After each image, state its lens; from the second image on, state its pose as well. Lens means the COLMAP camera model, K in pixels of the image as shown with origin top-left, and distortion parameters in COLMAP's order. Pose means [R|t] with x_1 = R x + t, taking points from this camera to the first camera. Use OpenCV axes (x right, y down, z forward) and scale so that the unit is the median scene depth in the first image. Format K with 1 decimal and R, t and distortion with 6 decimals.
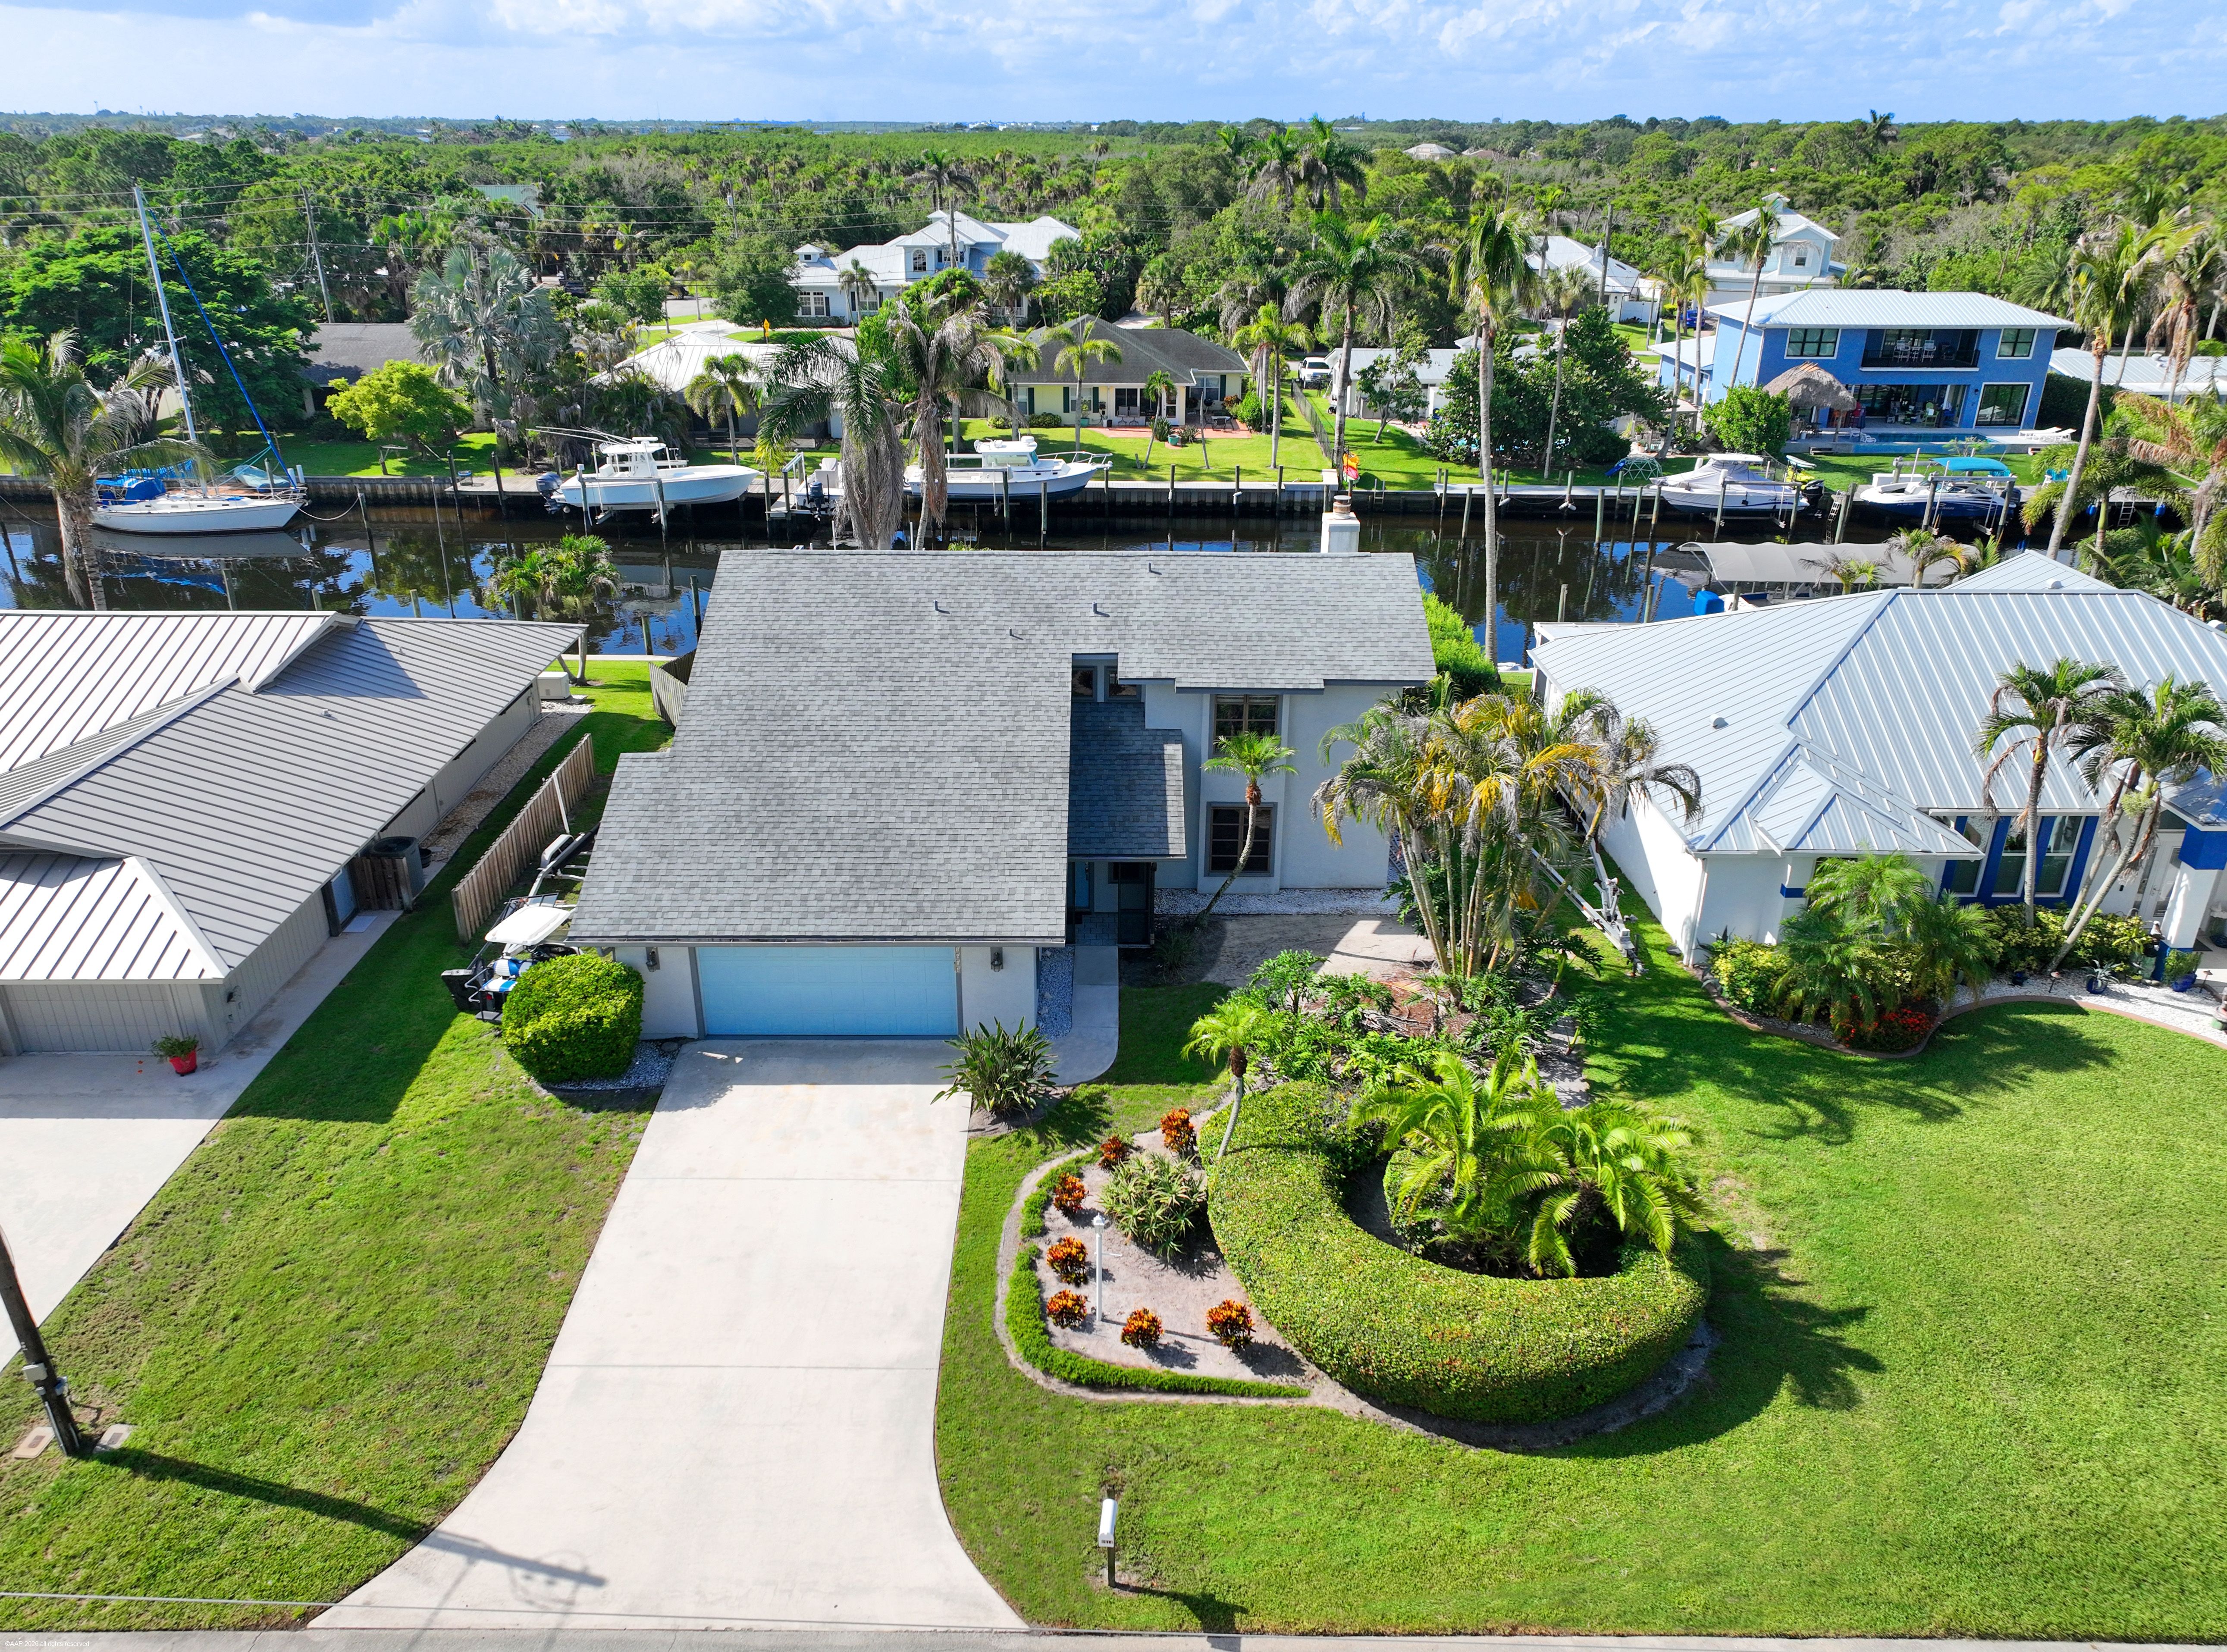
lens RADIAL K [[1567.4, 0, 1106.5], [0, 1567.4, 814.8], [0, 0, 1]] dist [0.007772, 0.006839]
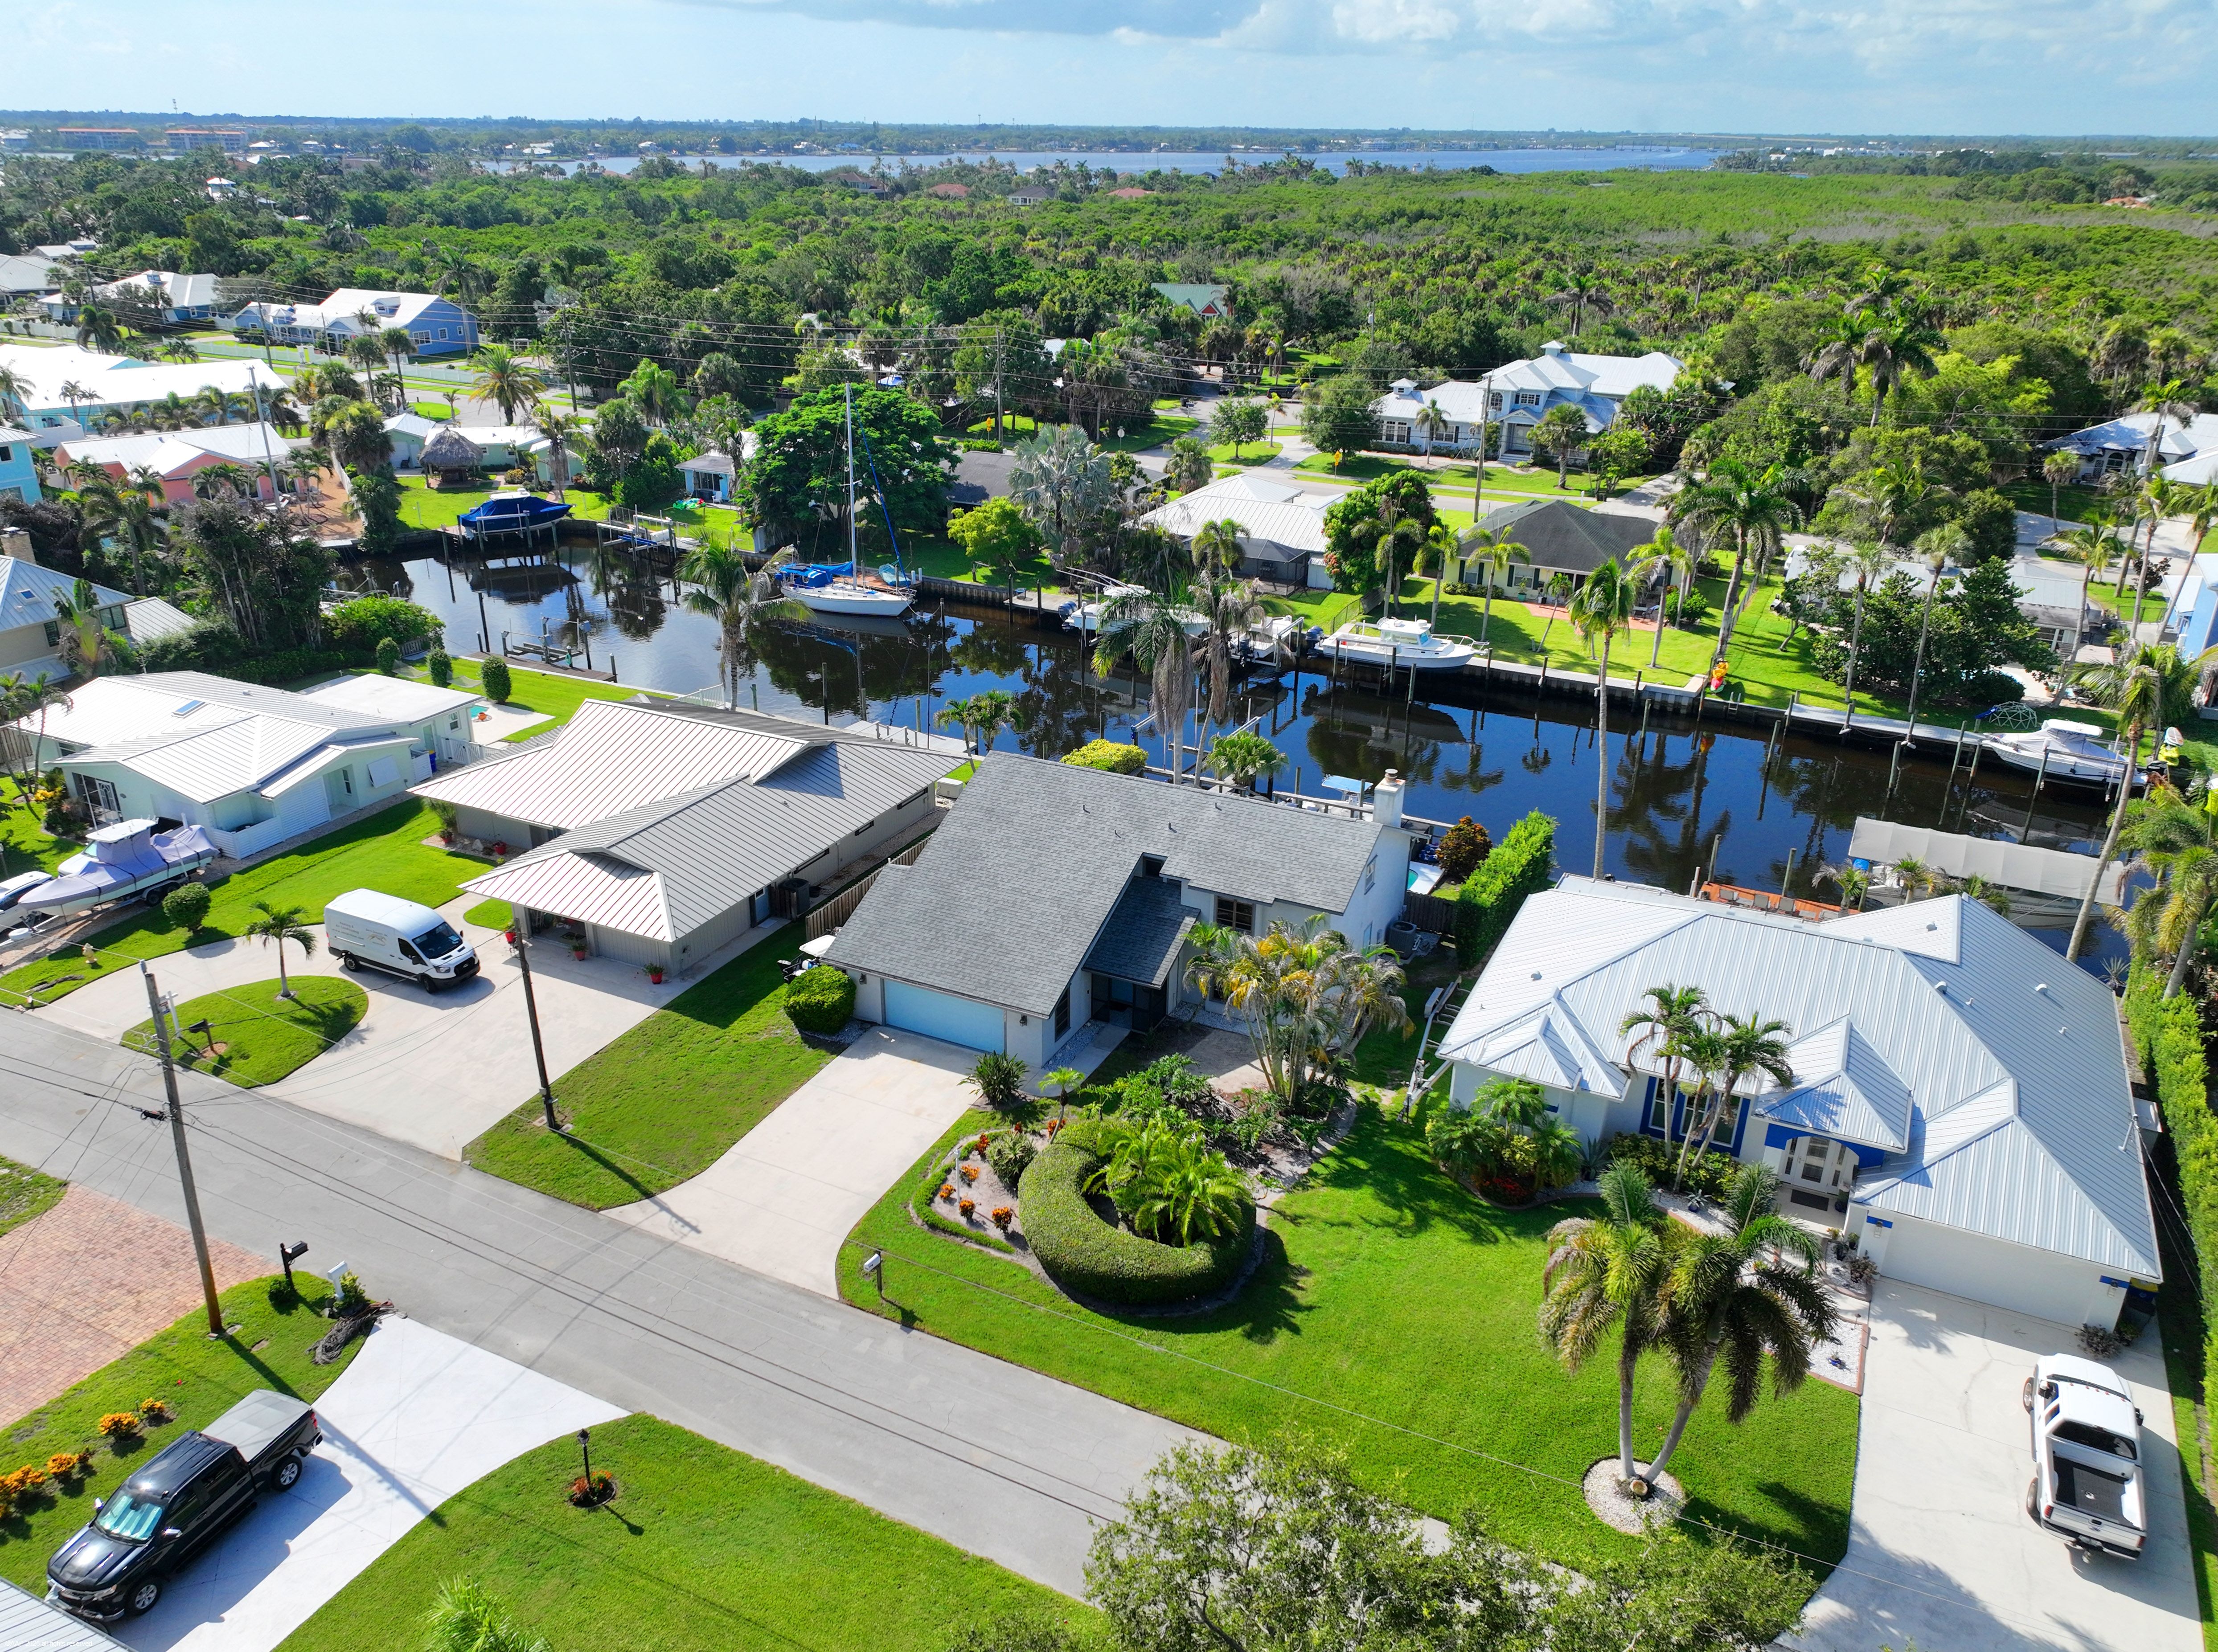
lens RADIAL K [[1560.9, 0, 1118.0], [0, 1560.9, 834.0], [0, 0, 1]] dist [0.007772, 0.006839]
pose [[0.906267, 0.182683, -0.381190, 0.233837], [-0.186908, 0.982026, 0.026264, -0.064361], [0.379137, 0.047445, 0.924123, -0.219551]]
